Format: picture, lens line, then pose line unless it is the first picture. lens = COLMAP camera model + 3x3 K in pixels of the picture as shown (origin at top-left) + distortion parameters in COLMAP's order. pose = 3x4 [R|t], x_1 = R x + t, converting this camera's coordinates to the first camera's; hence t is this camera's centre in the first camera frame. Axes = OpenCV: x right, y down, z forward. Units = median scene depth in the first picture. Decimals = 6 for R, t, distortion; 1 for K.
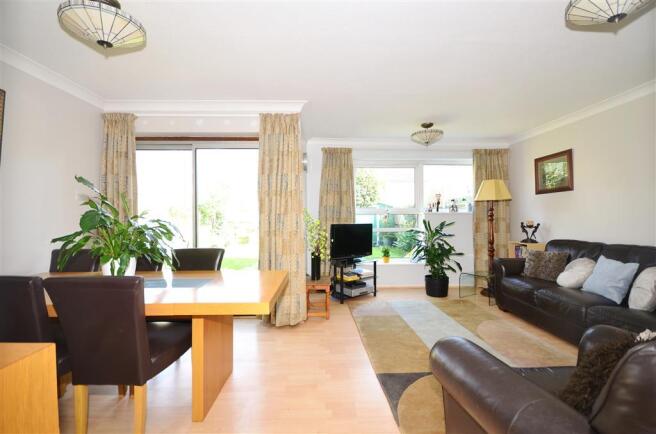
lens RADIAL K [[284.2, 0, 328.0], [0, 284.2, 217.0], [0, 0, 1]] dist [0.020958, -0.021195]
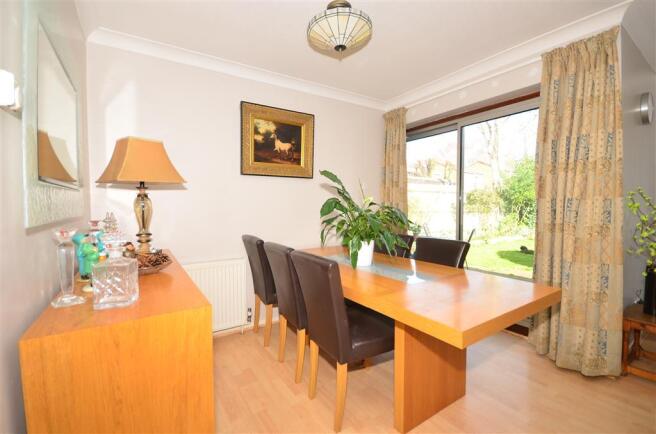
lens RADIAL K [[284.2, 0, 328.0], [0, 284.2, 217.0], [0, 0, 1]] dist [0.020958, -0.021195]
pose [[0.535868, 0.038532, -0.843422, 0.081788], [0.000815, 0.998934, 0.046154, -0.000011], [0.844301, -0.025420, 0.535266, 0.180566]]
